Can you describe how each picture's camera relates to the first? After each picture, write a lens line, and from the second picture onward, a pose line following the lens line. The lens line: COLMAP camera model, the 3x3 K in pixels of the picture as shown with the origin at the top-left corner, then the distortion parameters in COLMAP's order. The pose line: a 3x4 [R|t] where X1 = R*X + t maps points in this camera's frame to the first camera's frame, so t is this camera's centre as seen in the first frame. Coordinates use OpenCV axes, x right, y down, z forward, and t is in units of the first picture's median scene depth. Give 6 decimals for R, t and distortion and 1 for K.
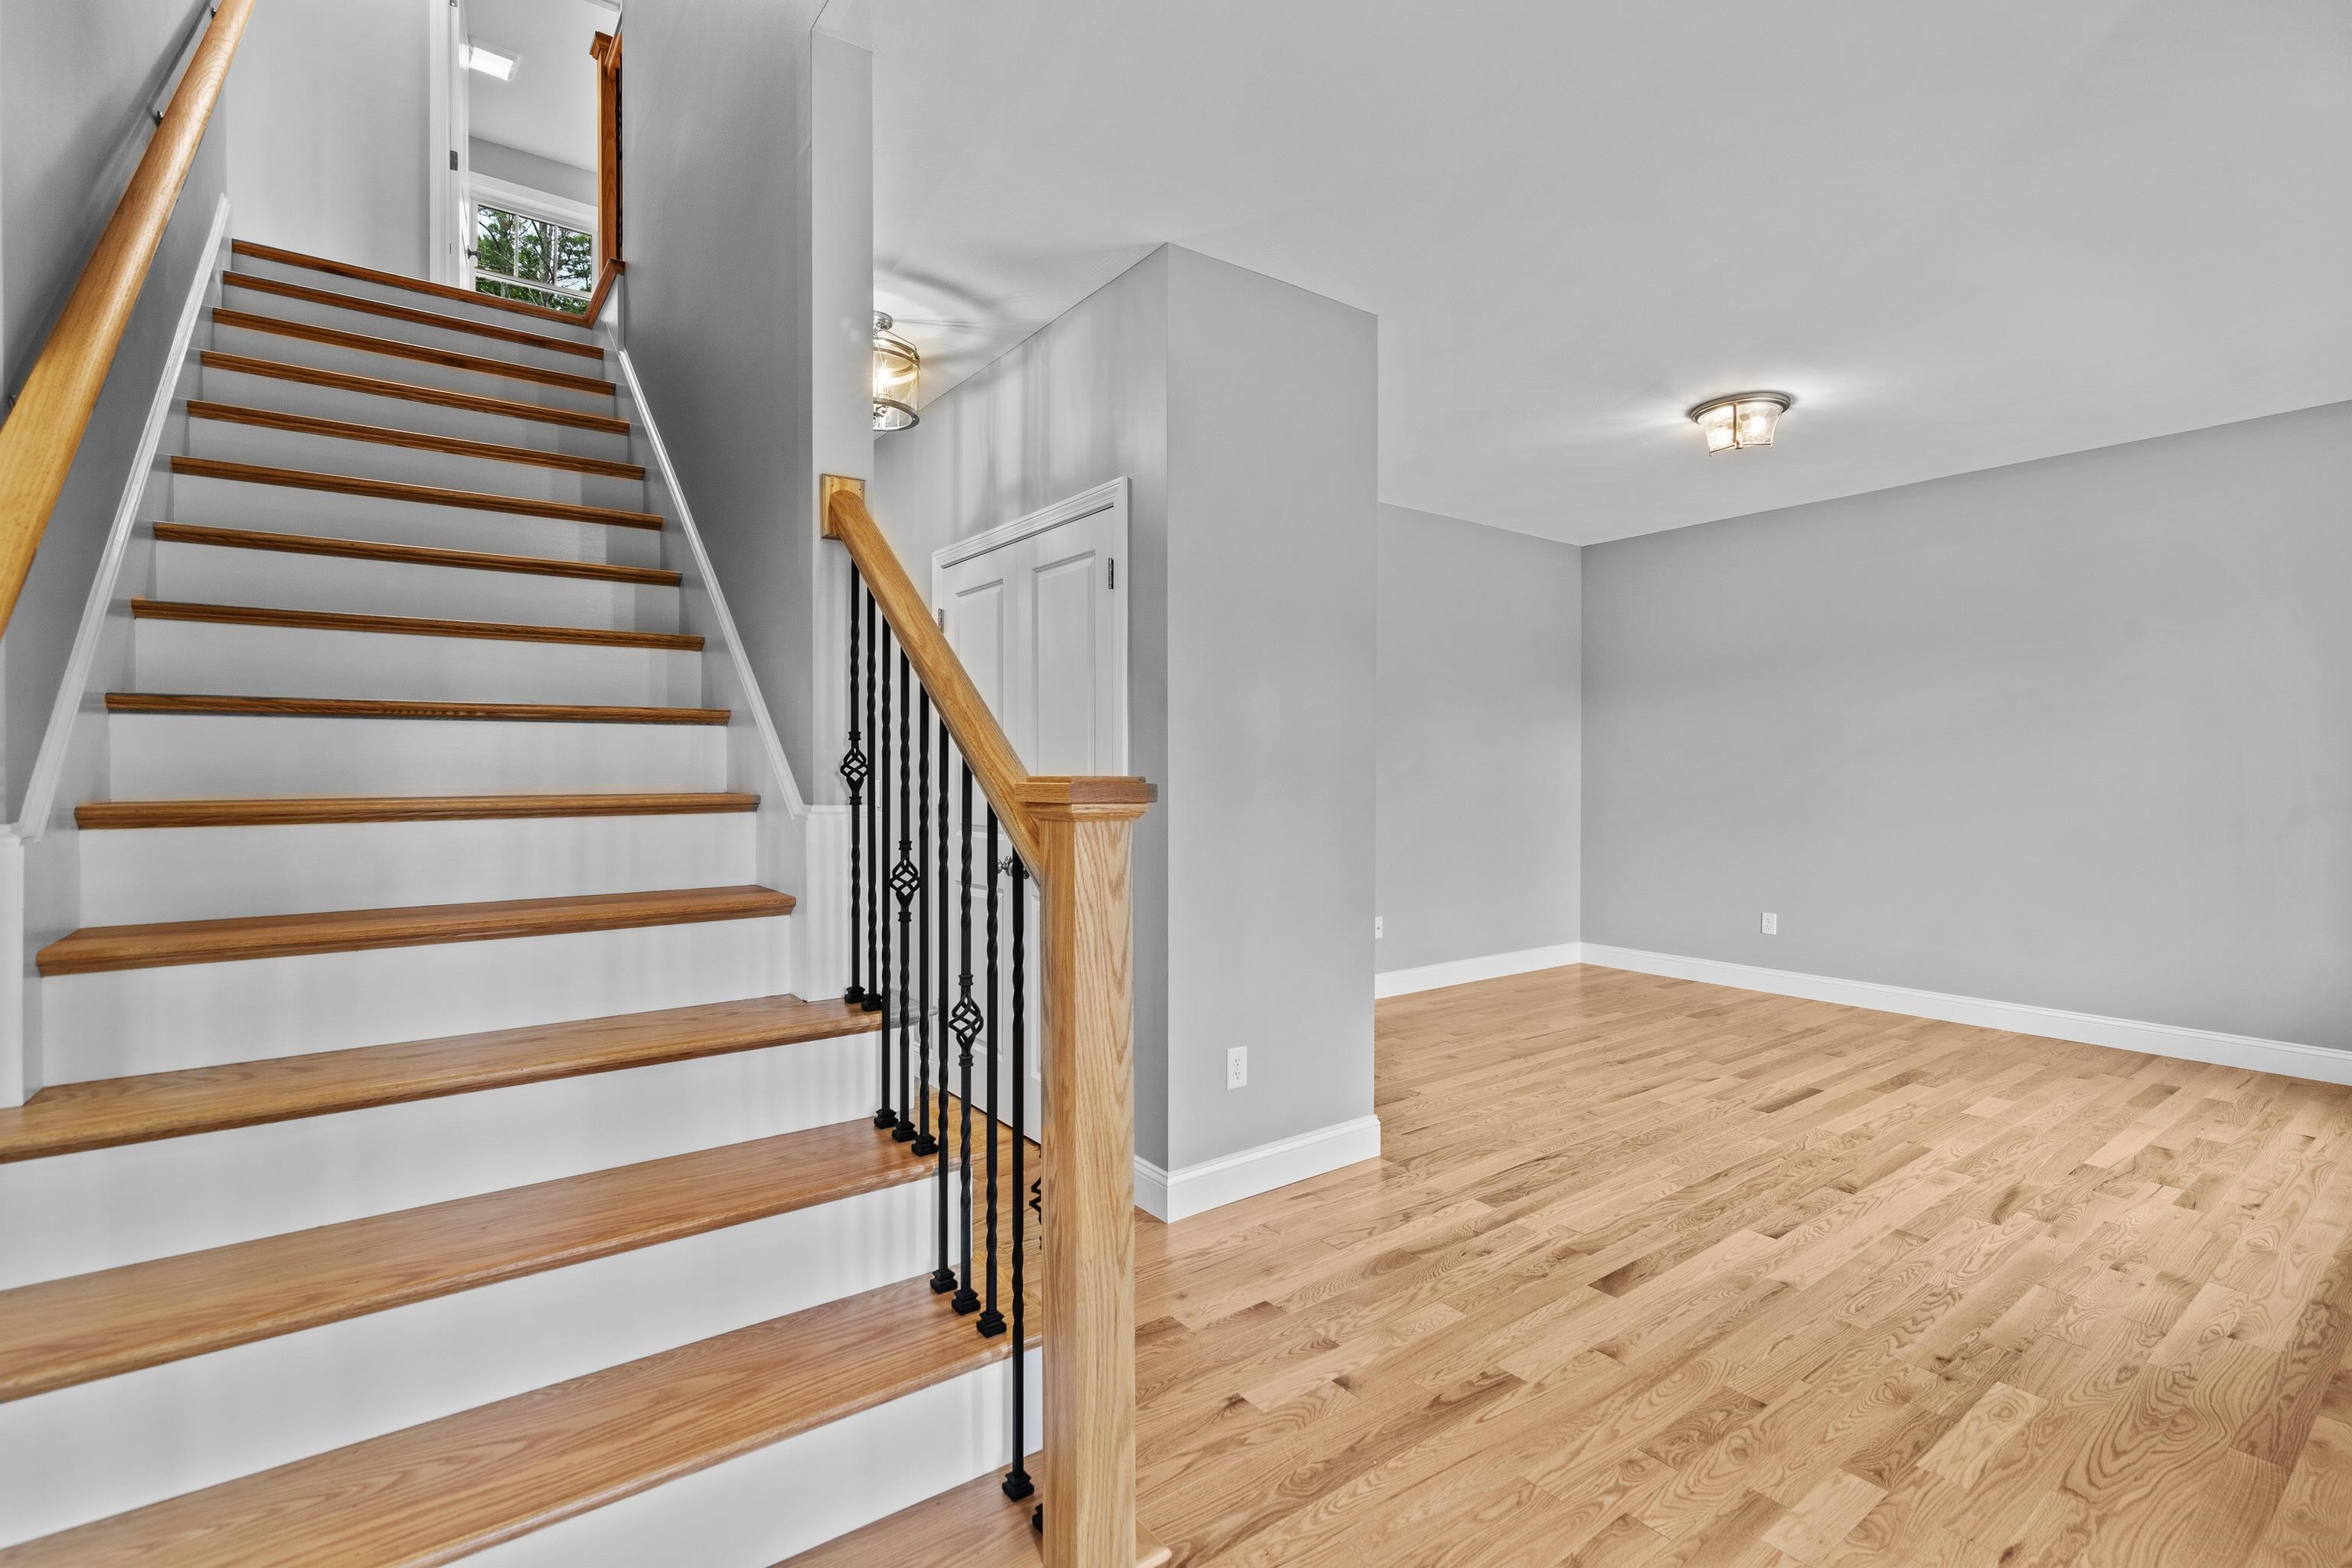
lens RADIAL K [[1069.3, 0, 1177.7], [0, 1069.3, 780.8], [0, 0, 1]] dist [-0.000621, -0.000532]
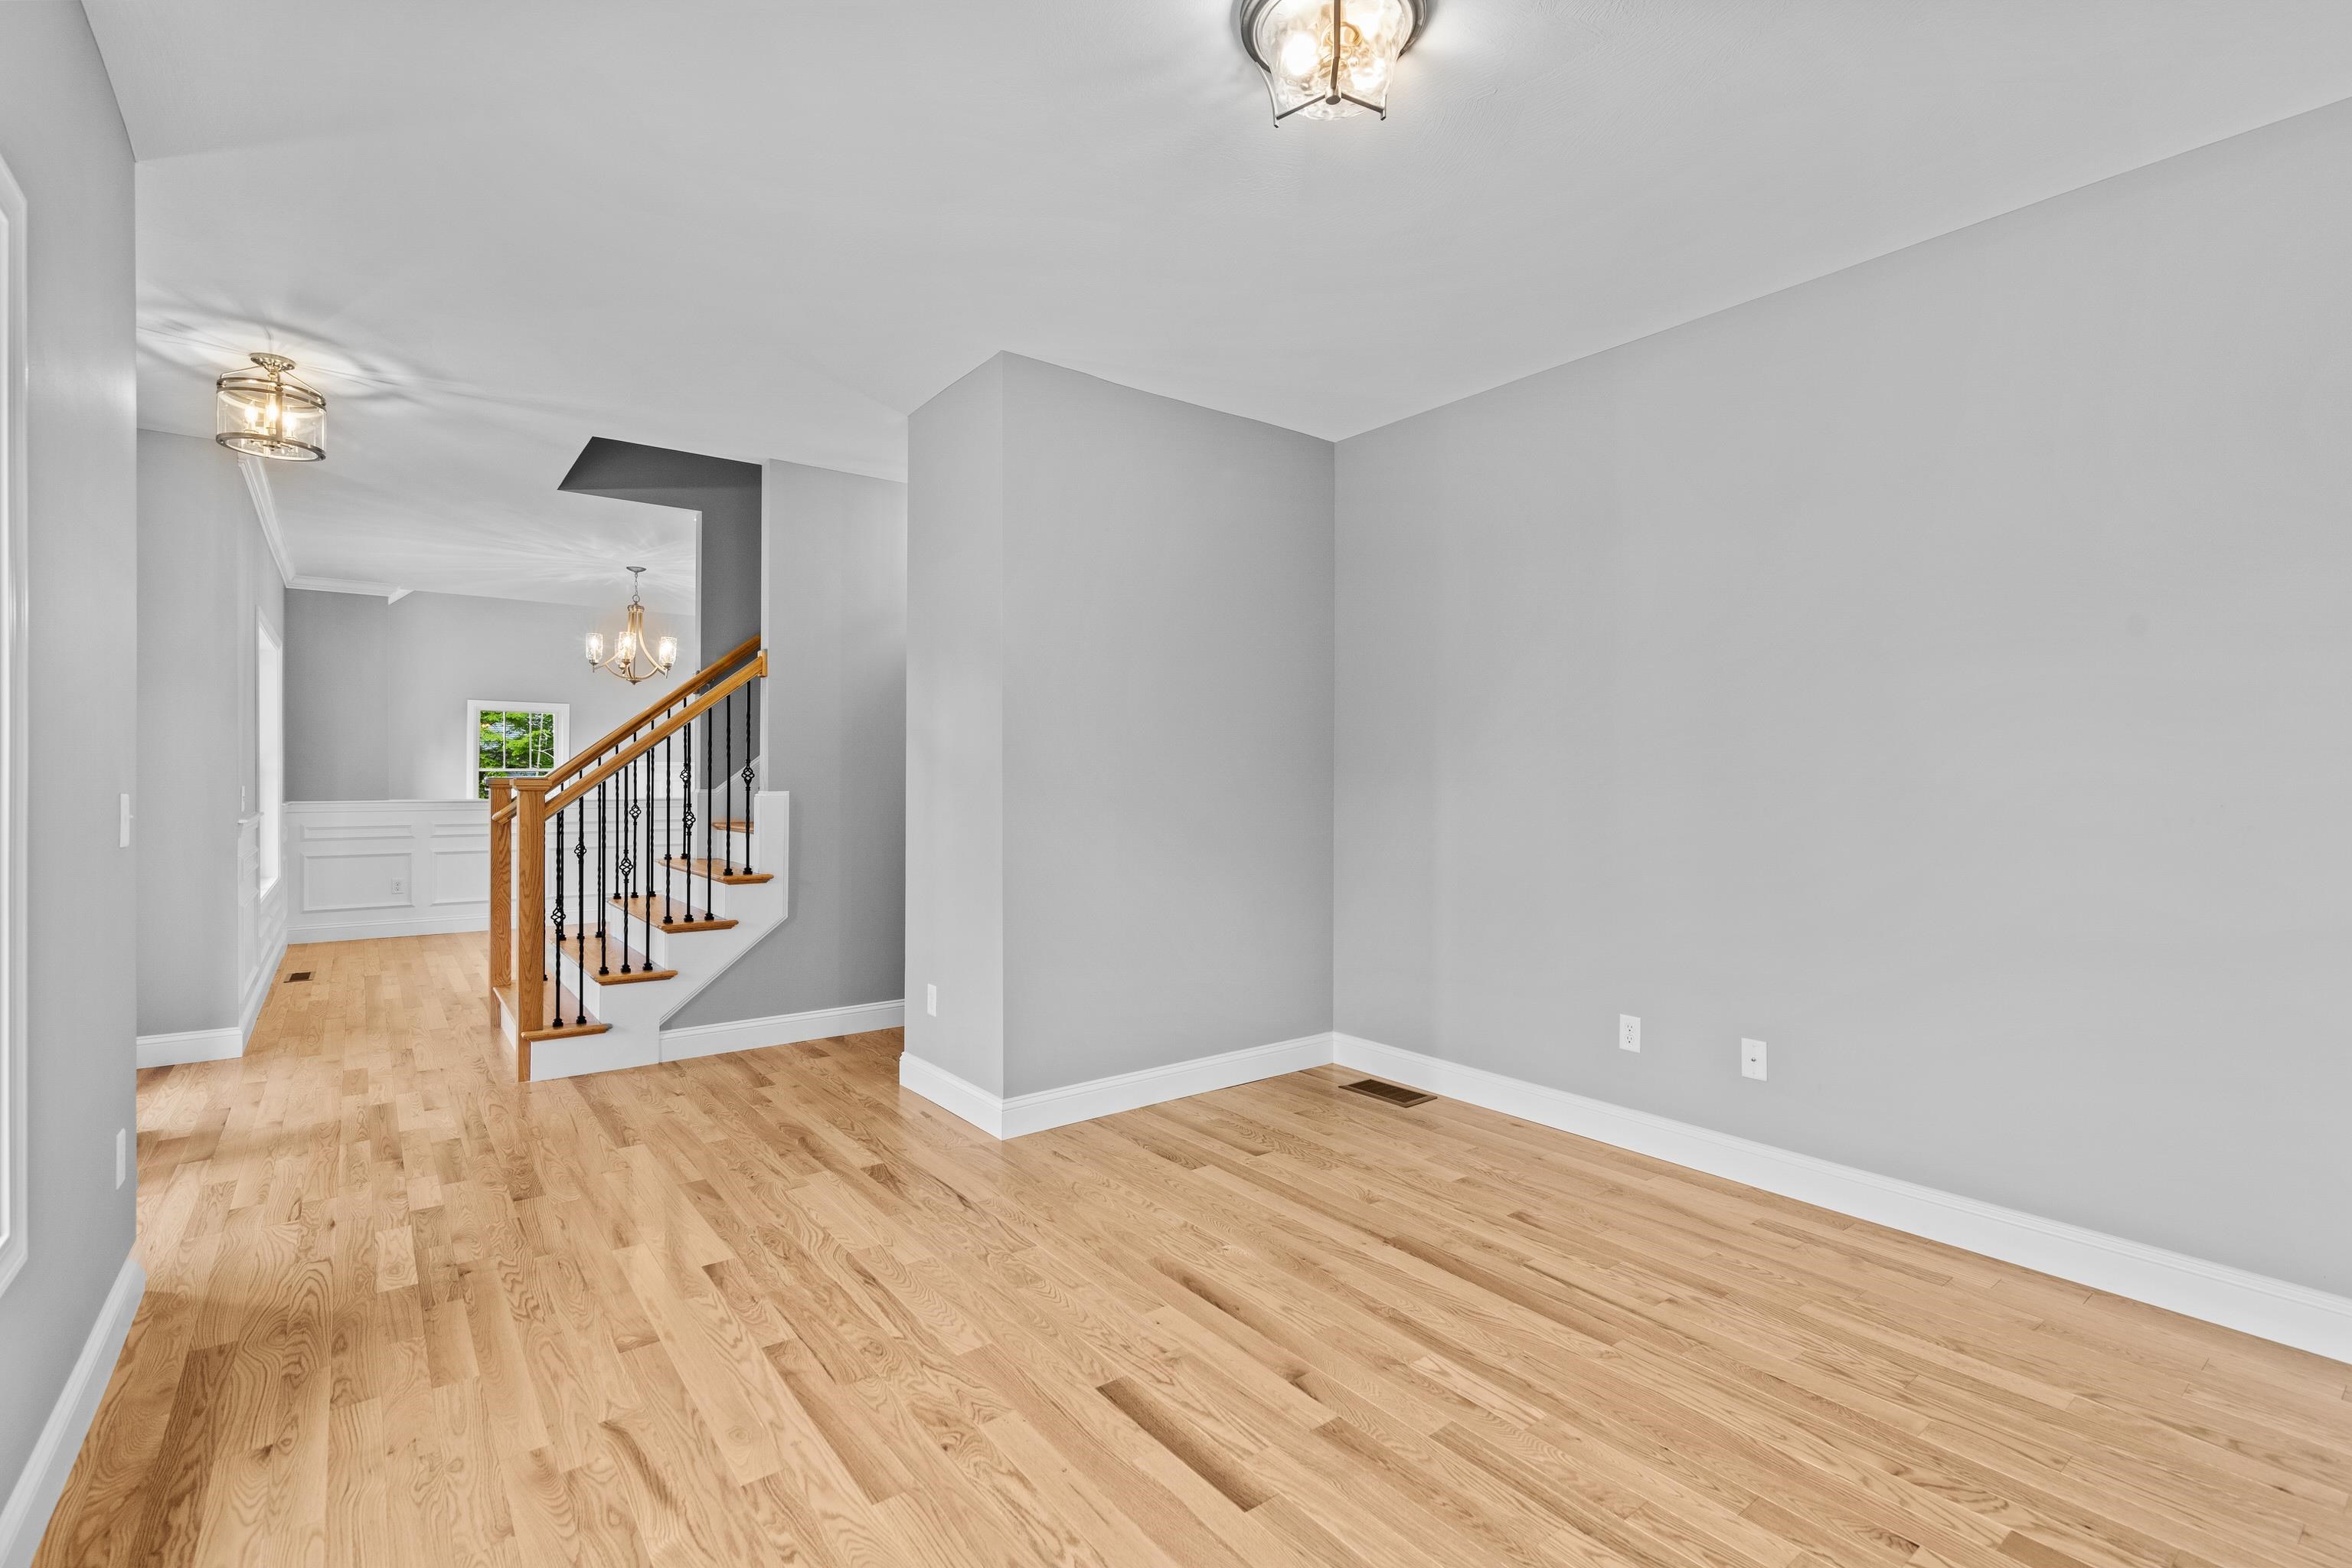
lens RADIAL K [[1069.3, 0, 1177.7], [0, 1069.3, 780.8], [0, 0, 1]] dist [-0.000621, -0.000532]
pose [[0.012260, 0.002849, -0.999921, 1.516694], [-0.012081, 0.999923, 0.002701, -0.013849], [0.999852, 0.012047, 0.012293, 1.404099]]
